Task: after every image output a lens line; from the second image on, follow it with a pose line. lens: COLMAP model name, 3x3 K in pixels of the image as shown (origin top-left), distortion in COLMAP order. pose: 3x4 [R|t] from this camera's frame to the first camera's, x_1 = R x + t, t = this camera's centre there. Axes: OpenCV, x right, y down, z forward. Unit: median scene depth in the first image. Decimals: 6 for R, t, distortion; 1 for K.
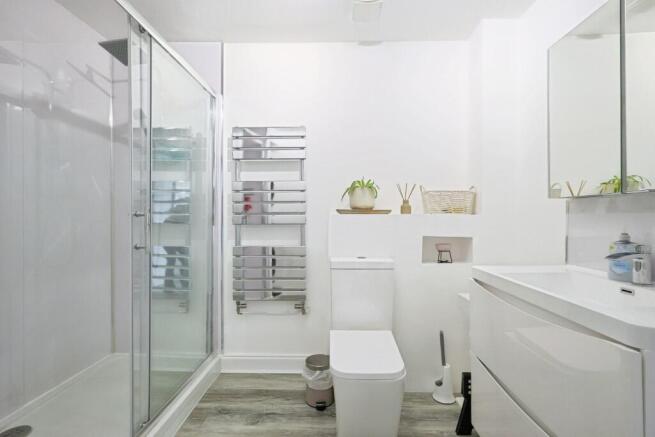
lens RADIAL K [[329.1, 0, 327.5], [0, 329.1, 218.5], [0, 0, 1]] dist [-0.002580, -0.000463]
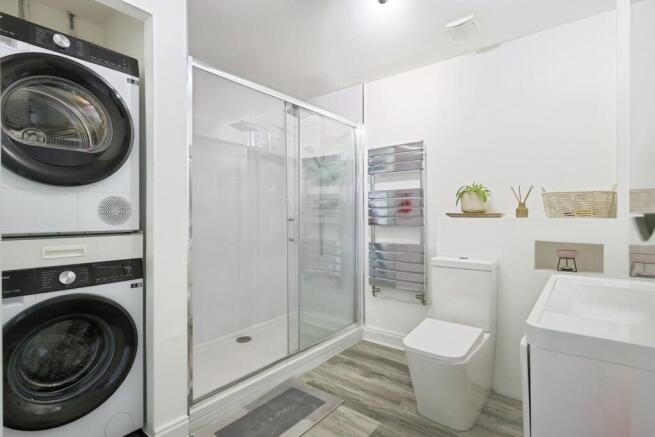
lens RADIAL K [[329.1, 0, 327.5], [0, 329.1, 218.5], [0, 0, 1]] dist [-0.002580, -0.000463]
pose [[0.793408, 0.001978, -0.608687, 0.372913], [0.002331, 0.999978, 0.006289, -0.017396], [0.608686, -0.006409, 0.793385, -0.115246]]
